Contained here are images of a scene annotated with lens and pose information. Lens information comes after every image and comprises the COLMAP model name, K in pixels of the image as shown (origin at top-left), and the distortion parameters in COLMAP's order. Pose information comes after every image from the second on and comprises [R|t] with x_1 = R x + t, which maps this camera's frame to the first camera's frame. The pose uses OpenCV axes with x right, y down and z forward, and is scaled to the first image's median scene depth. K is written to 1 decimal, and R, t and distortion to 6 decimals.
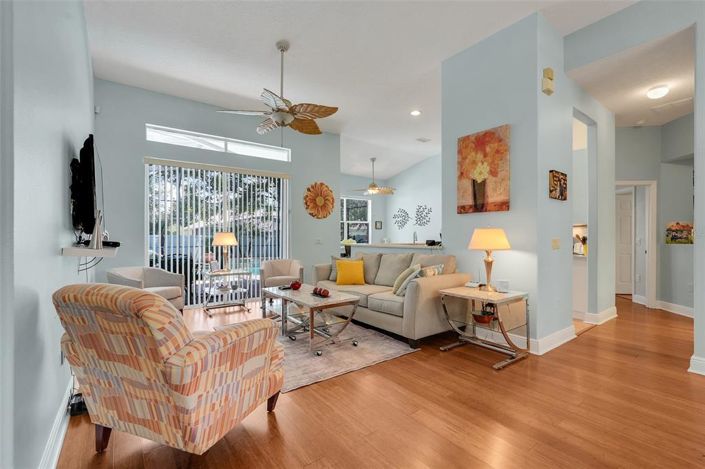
lens RADIAL K [[315.3, 0, 352.5], [0, 315.3, 234.5], [0, 0, 1]] dist [-0.000285, -0.000044]
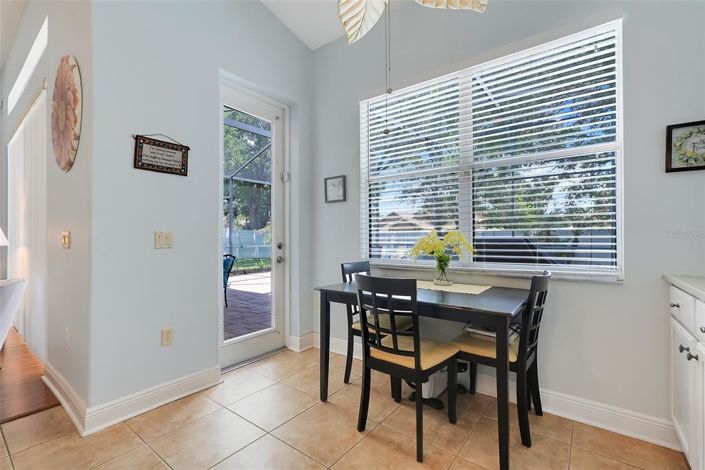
lens RADIAL K [[315.3, 0, 352.5], [0, 315.3, 235.0], [0, 0, 1]] dist [-0.000285, -0.000044]
pose [[0.282929, -0.004306, -0.959131, 0.387872], [0.013640, 0.999907, -0.000466, 0.017053], [0.959044, -0.012951, 0.282962, 0.936419]]
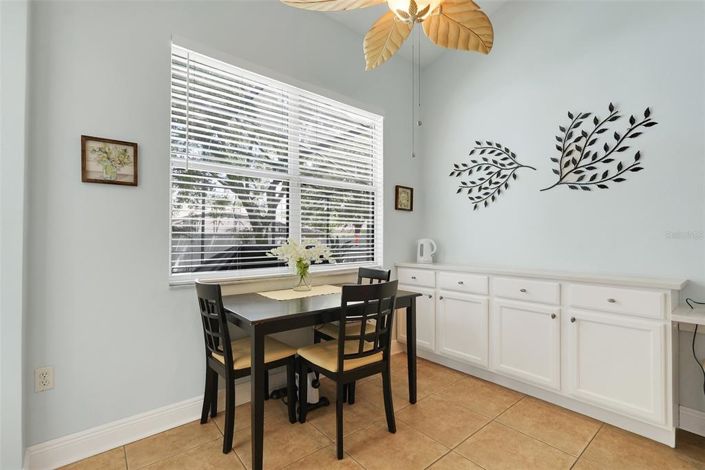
lens RADIAL K [[315.3, 0, 352.5], [0, 315.3, 235.0], [0, 0, 1]] dist [-0.000285, -0.000044]
pose [[0.998837, 0.002207, 0.048157, 0.015580], [-0.002009, 0.999989, -0.004152, 0.009277], [-0.048166, 0.004051, 0.998831, 0.699592]]
